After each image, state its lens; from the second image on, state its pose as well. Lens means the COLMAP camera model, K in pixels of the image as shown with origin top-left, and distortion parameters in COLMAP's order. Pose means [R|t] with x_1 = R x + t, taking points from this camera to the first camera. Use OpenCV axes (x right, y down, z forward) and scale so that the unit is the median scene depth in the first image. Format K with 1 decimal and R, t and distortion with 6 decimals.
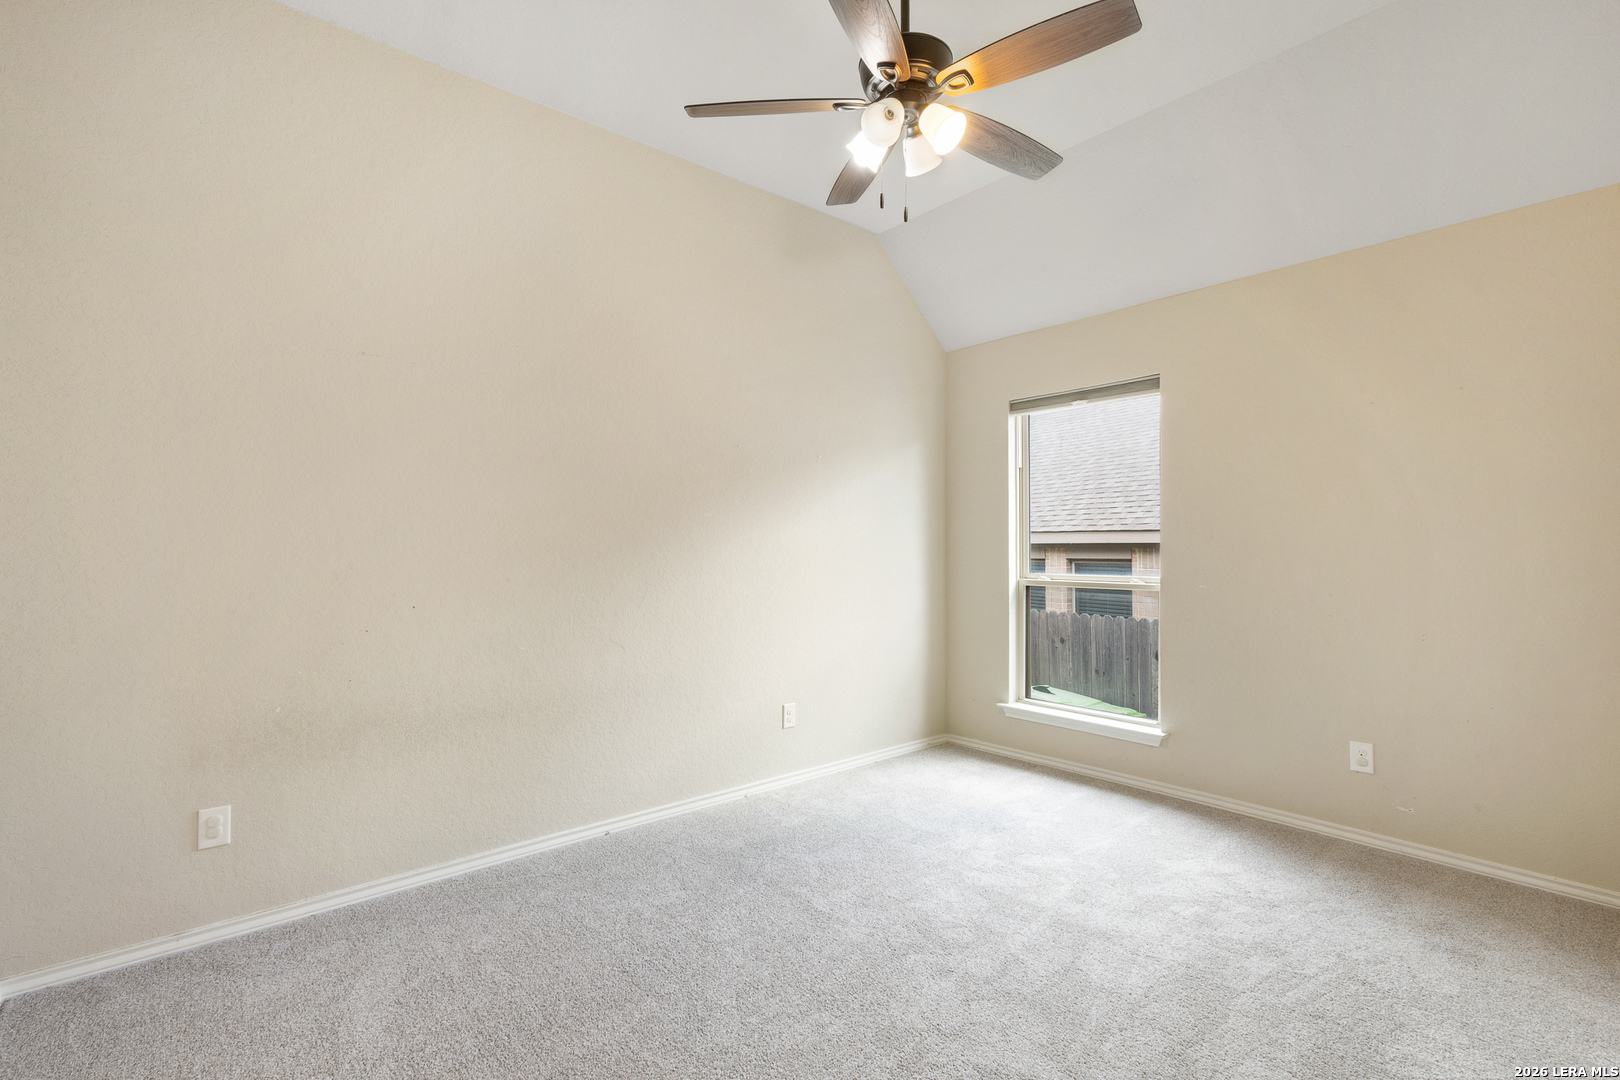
lens RADIAL K [[761.5, 0, 810.0], [0, 761.5, 540.0], [0, 0, 1]] dist [0.004693, 0.000820]
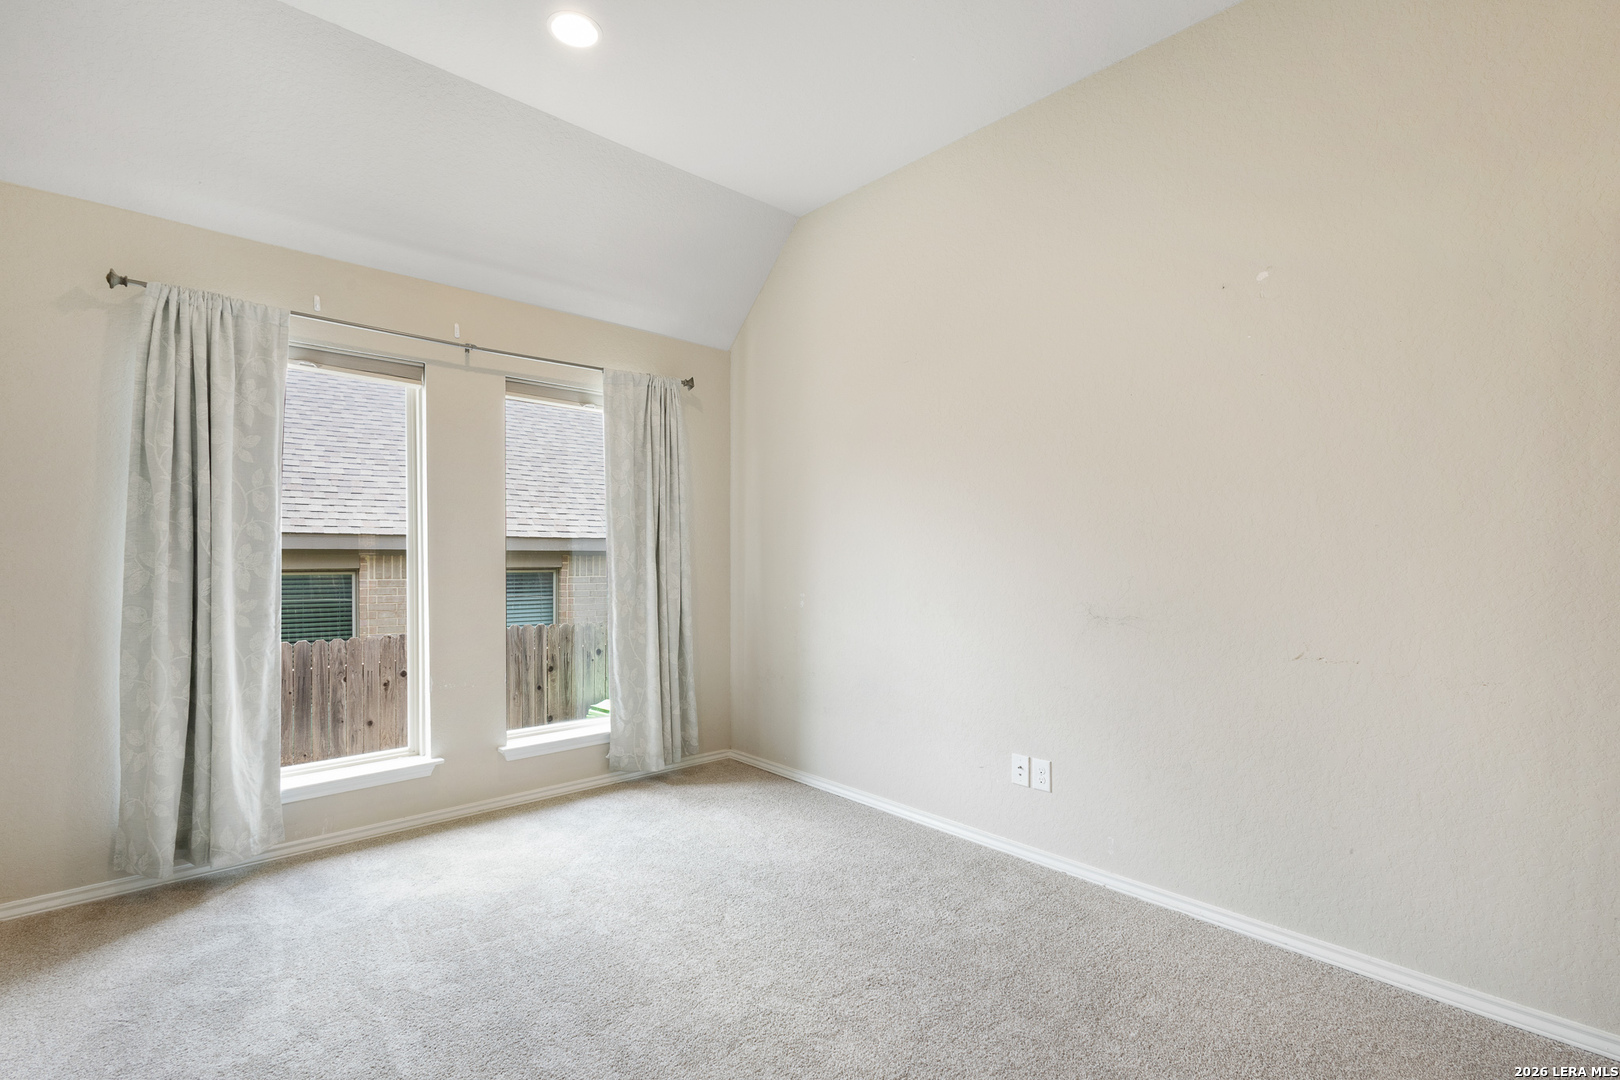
lens RADIAL K [[761.5, 0, 810.0], [0, 761.5, 540.0], [0, 0, 1]] dist [0.004693, 0.000820]
pose [[-0.331165, 0.001322, 0.943572, -0.555180], [-0.008637, 0.999953, -0.004433, -0.006443], [-0.943533, -0.009618, -0.331138, 0.881535]]
